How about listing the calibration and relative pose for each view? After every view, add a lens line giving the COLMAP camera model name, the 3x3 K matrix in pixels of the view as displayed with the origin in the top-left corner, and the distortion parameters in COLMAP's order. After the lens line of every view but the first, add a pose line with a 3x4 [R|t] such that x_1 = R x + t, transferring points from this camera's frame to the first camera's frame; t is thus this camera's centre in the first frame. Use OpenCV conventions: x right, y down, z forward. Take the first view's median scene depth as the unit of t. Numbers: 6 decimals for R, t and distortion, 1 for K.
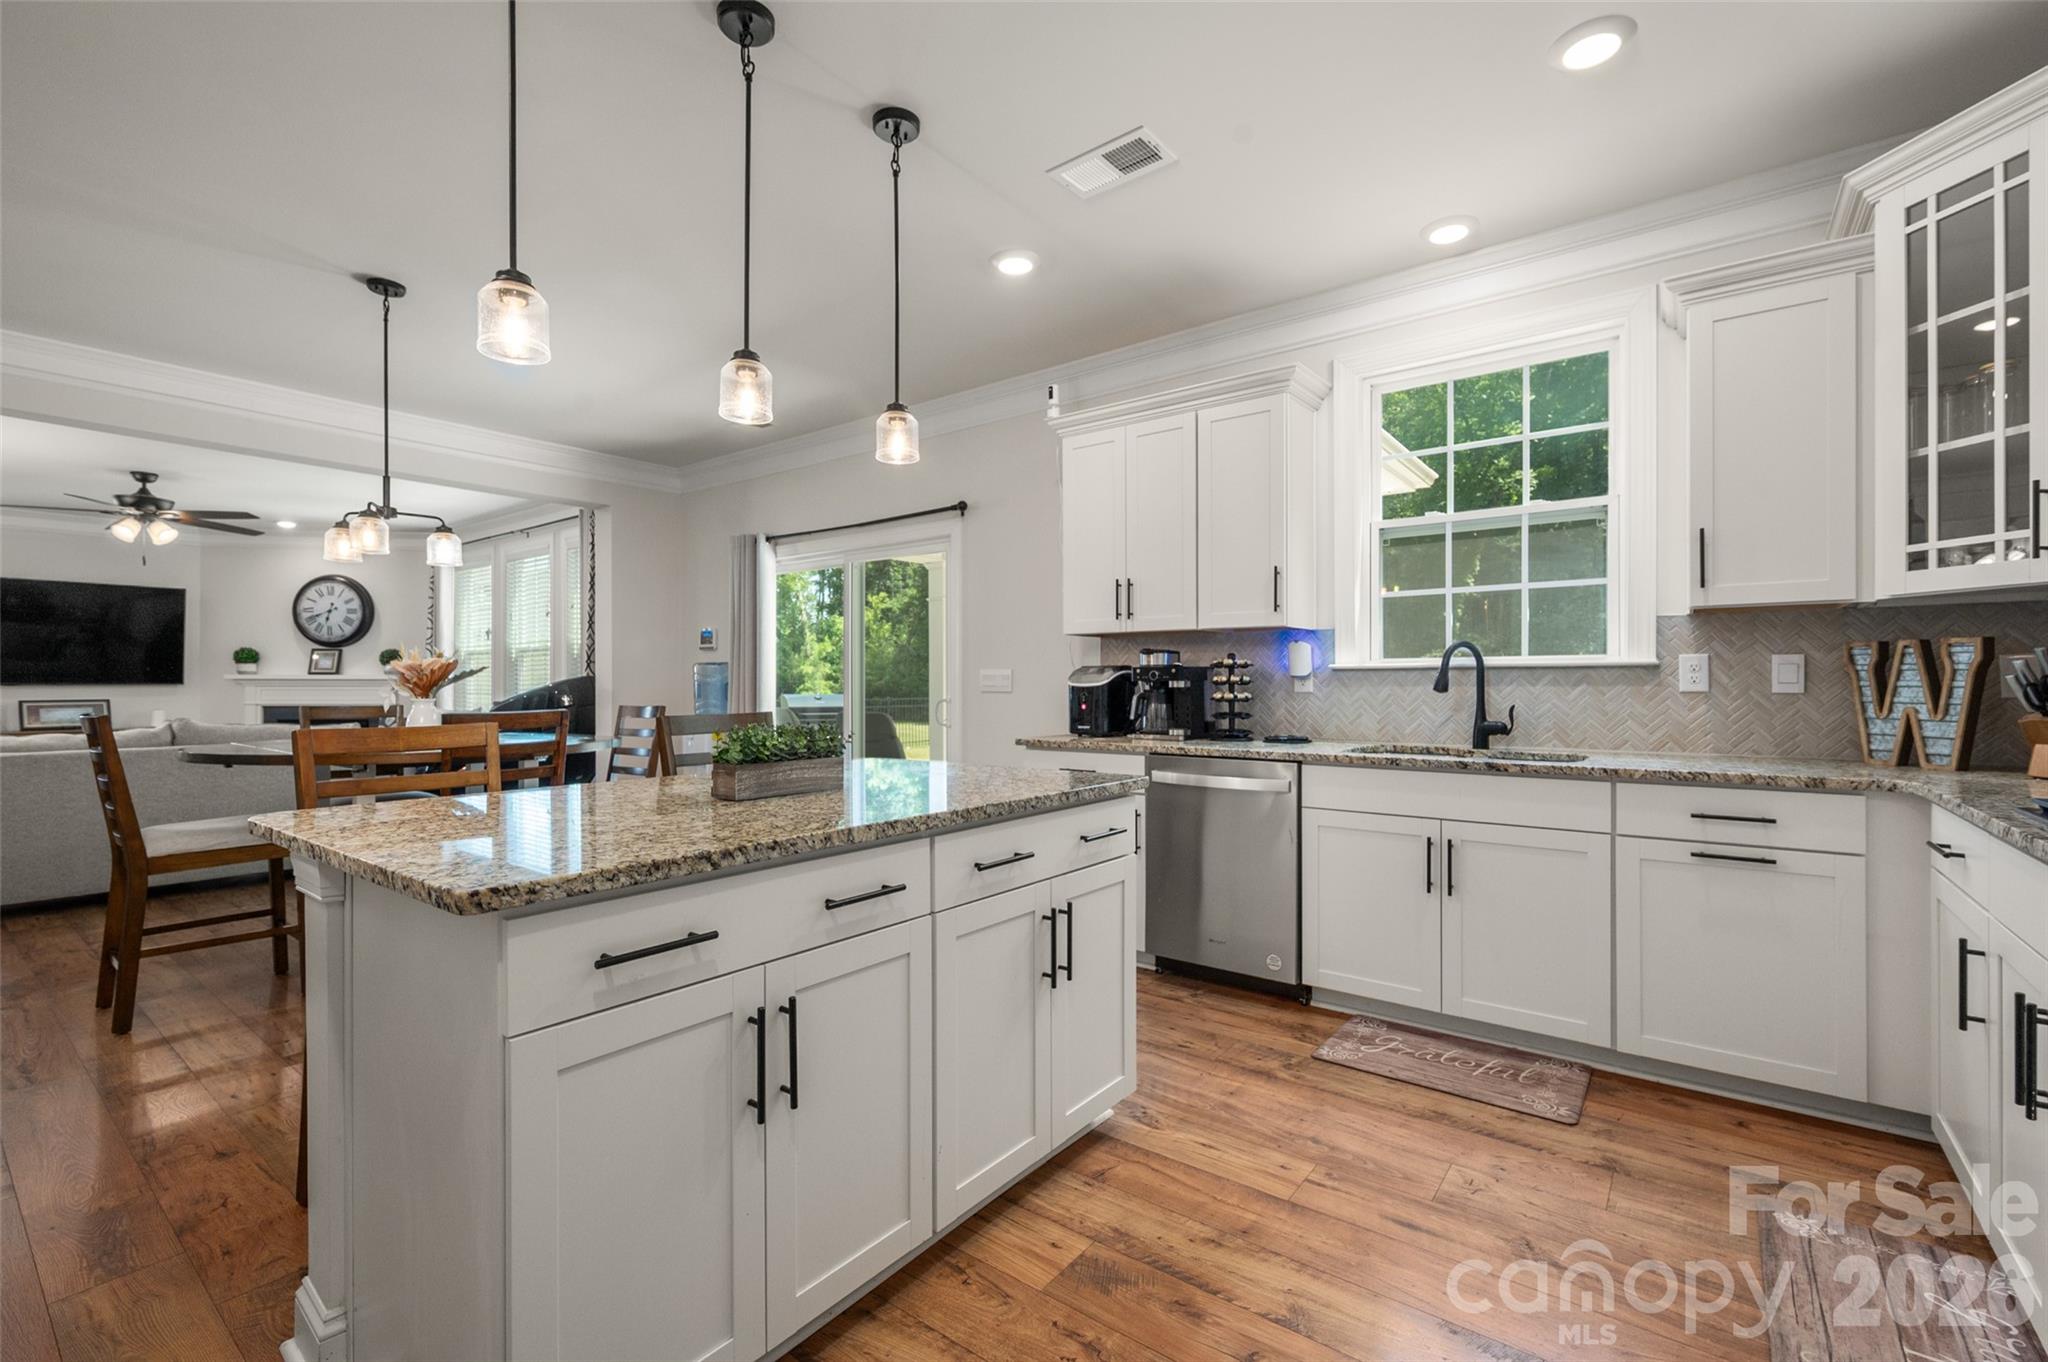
lens RADIAL K [[882.5, 0, 1023.7], [0, 882.5, 682.4], [0, 0, 1]] dist [-0.001965, 0.000411]
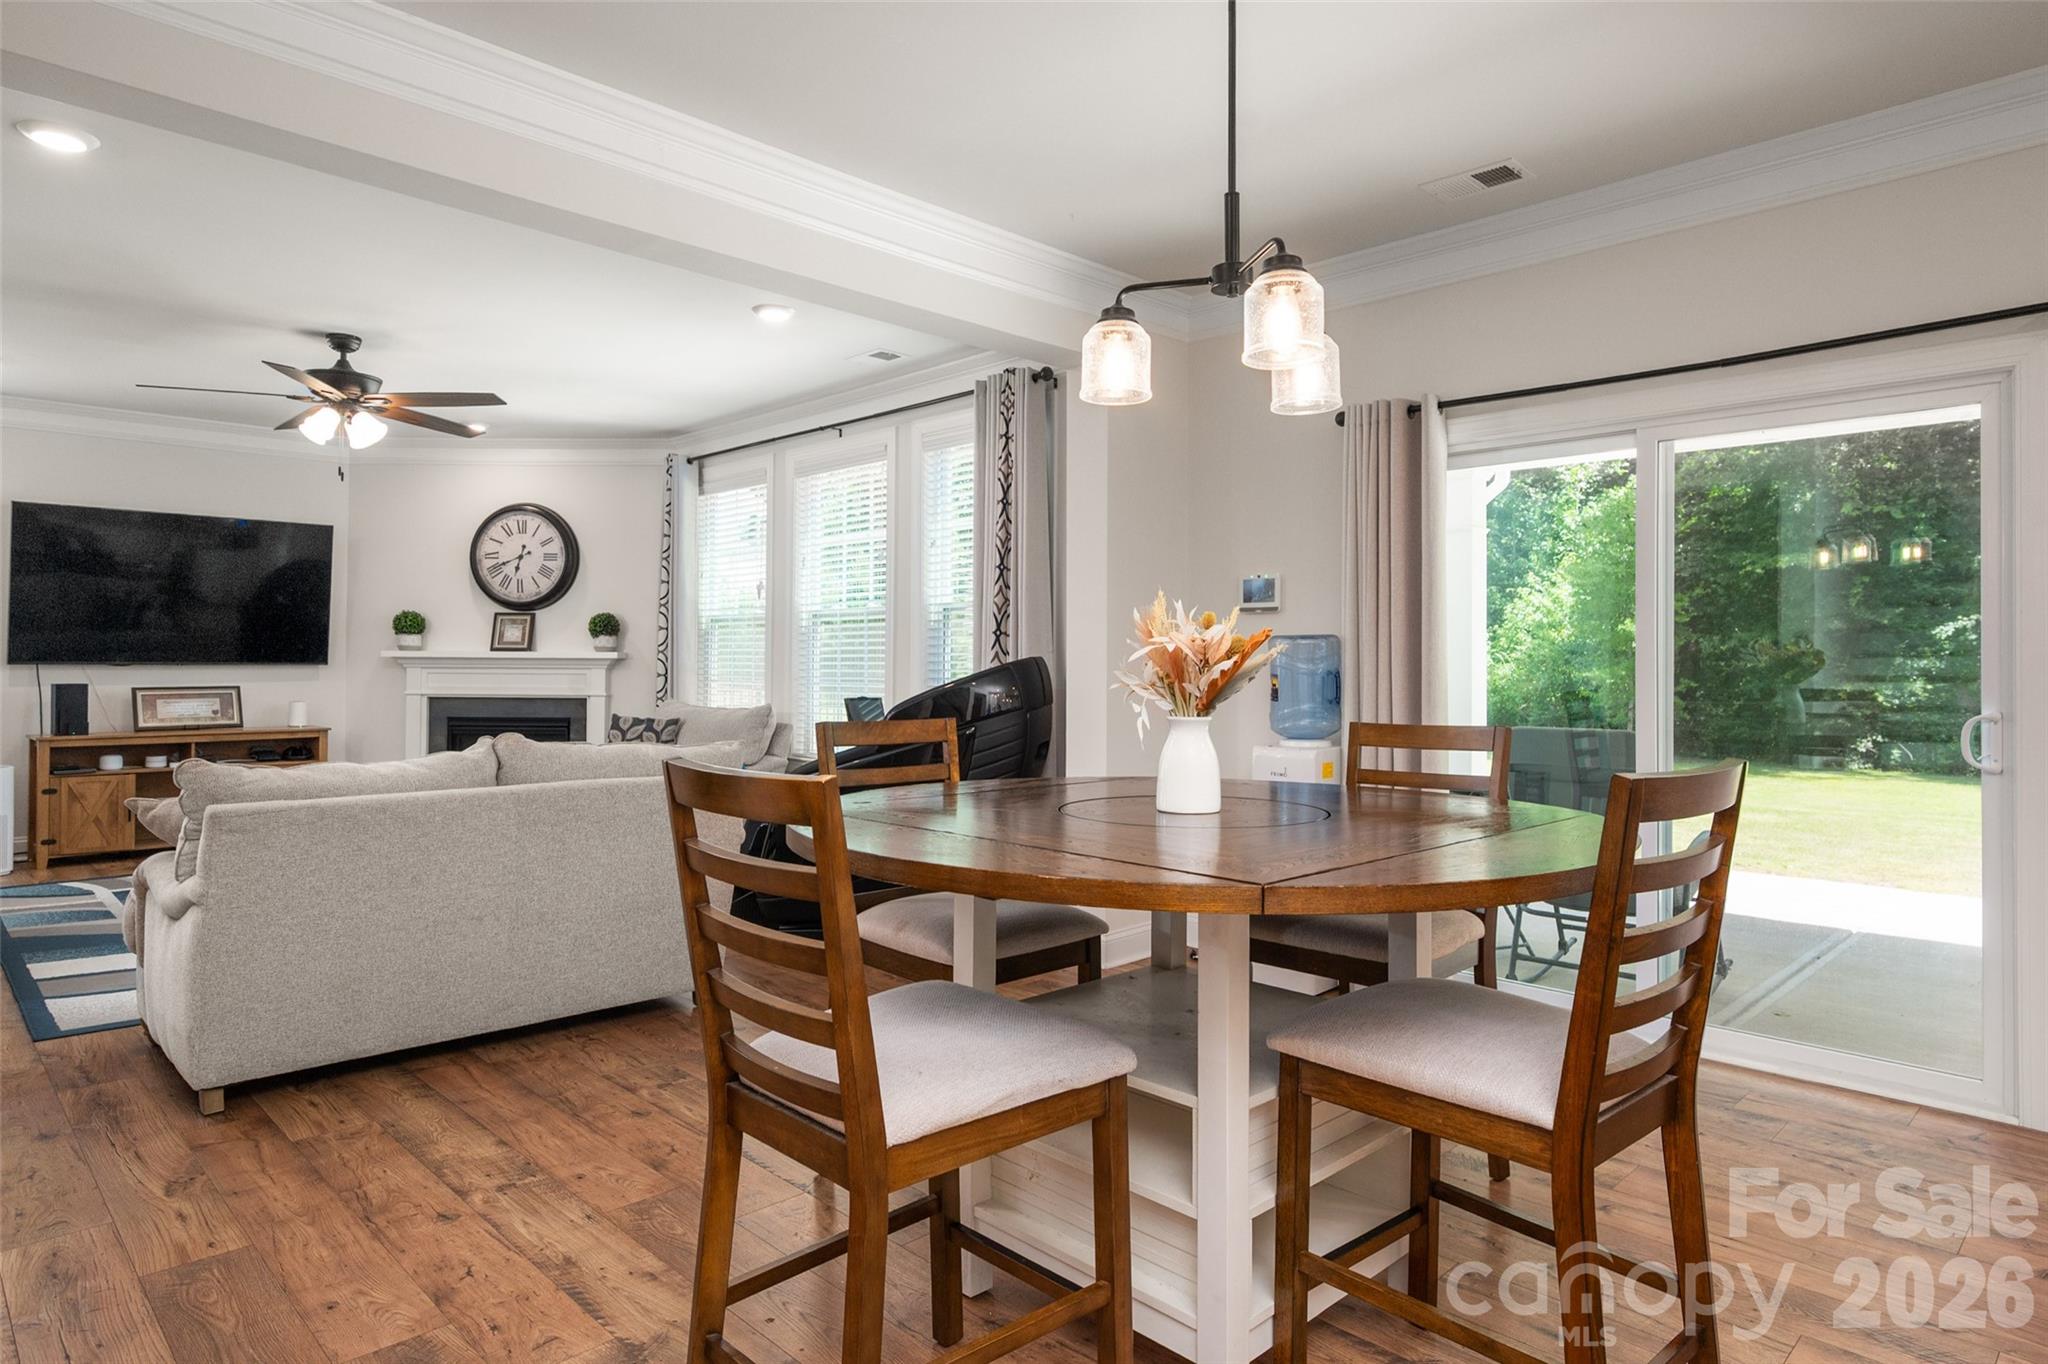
lens RADIAL K [[1146.2, 0, 980.9], [0, 1146.2, 654.7], [0, 0, 1]] dist [0.009730, -0.003992]
pose [[0.989656, 0.004959, -0.143377, -0.813490], [-0.005618, 0.999975, -0.004189, -0.012000], [0.143352, 0.004951, 0.989659, 0.472086]]
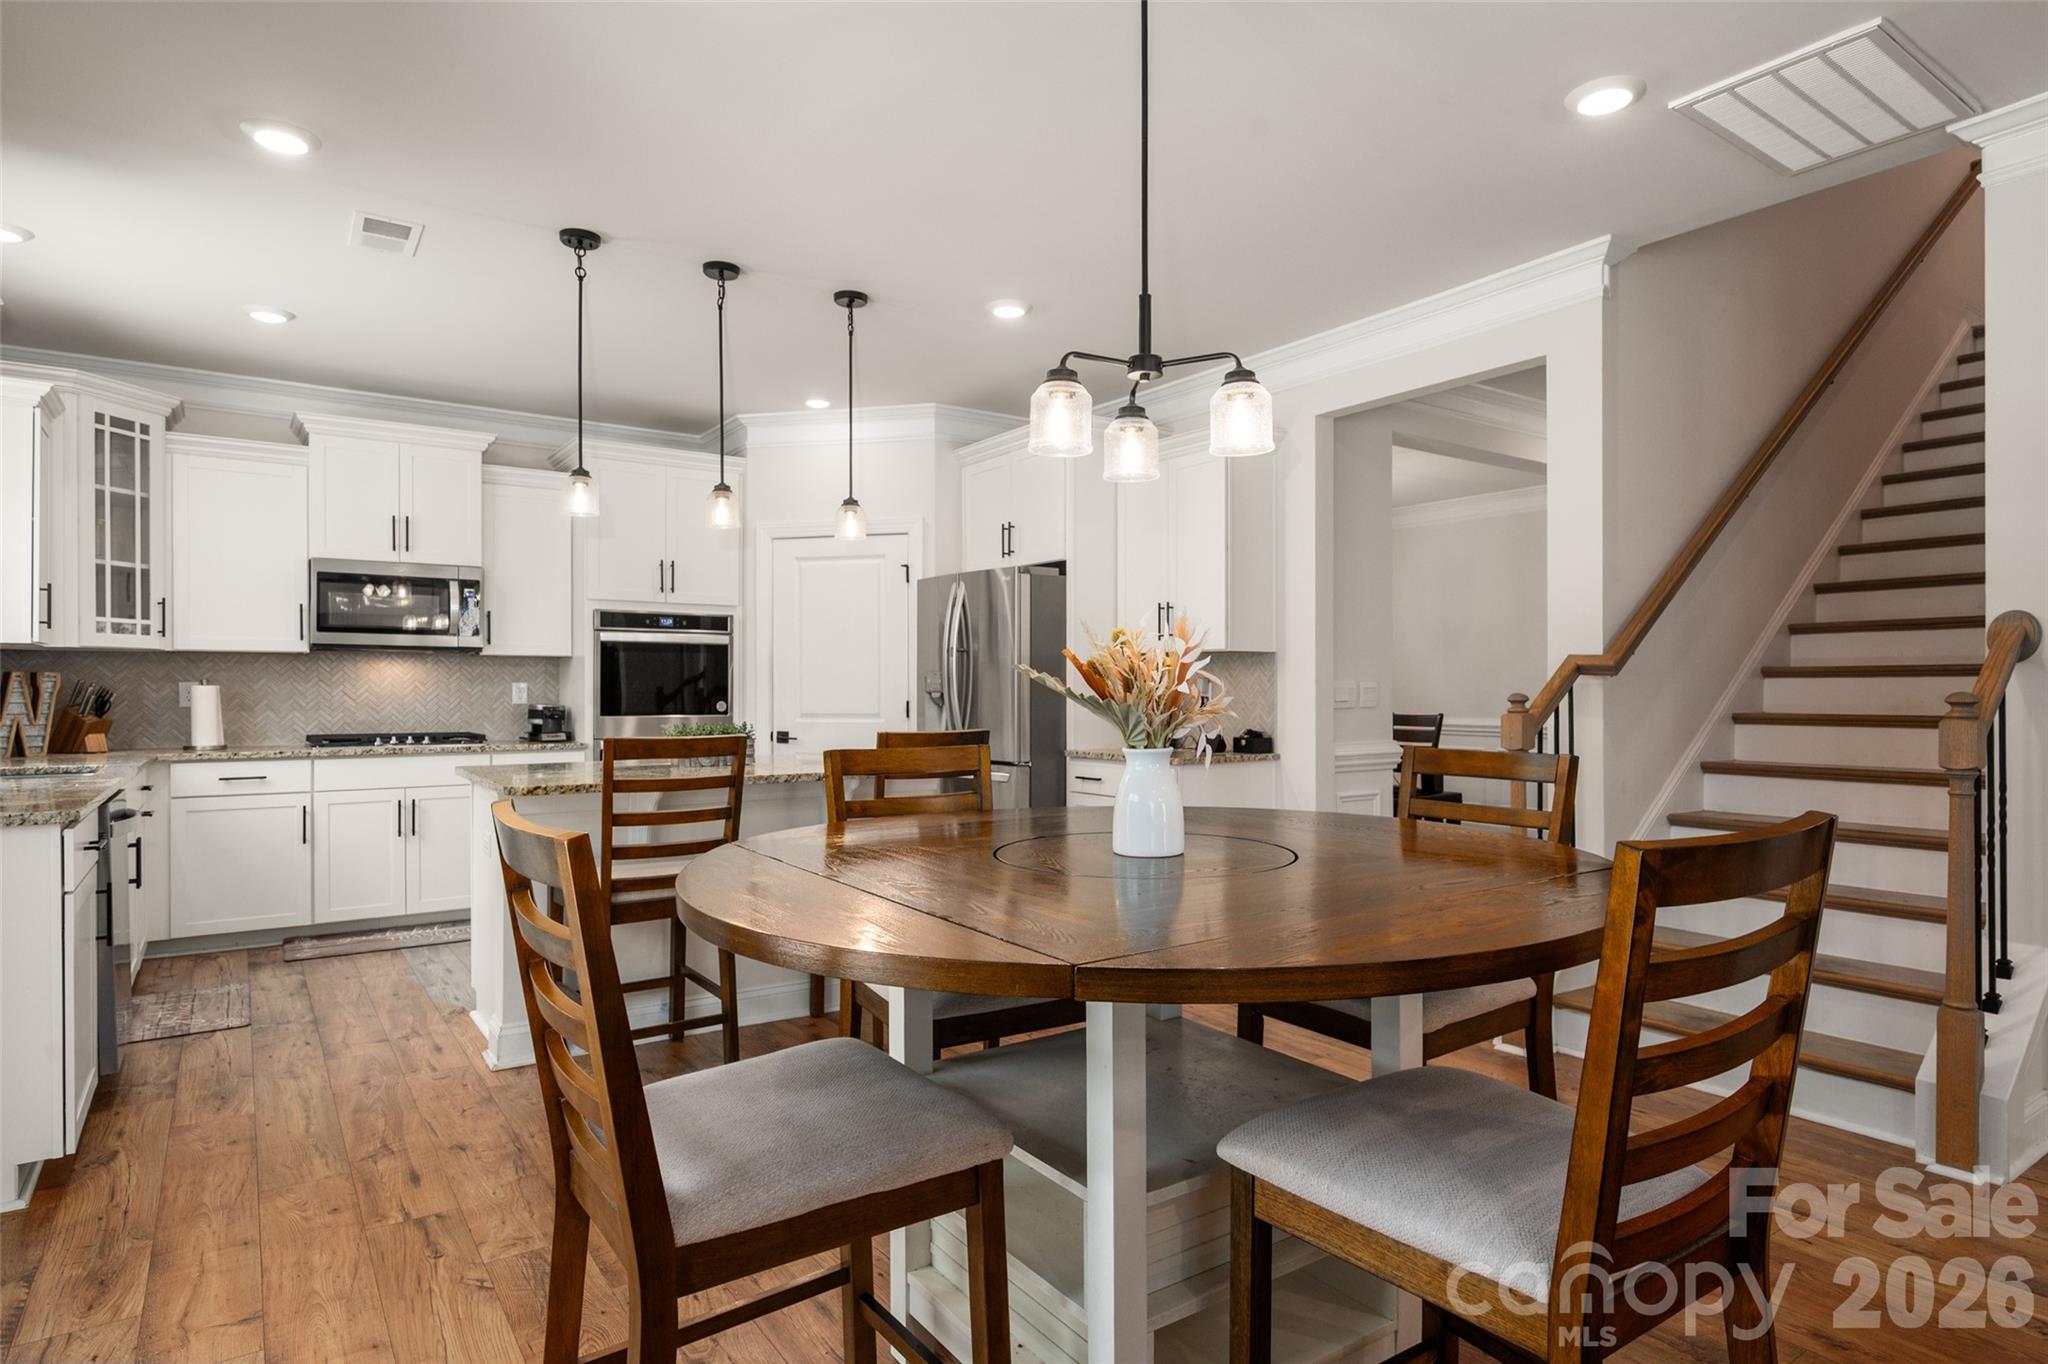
lens RADIAL K [[1146.2, 0, 1030.0], [0, 1146.2, 691.6], [0, 0, 1]] dist [0.009730, -0.003992]
pose [[-0.954738, 0.002274, 0.297440, -0.843102], [0.003094, 0.999993, 0.002287, -0.009715], [-0.297432, 0.003104, -0.954738, 1.635859]]
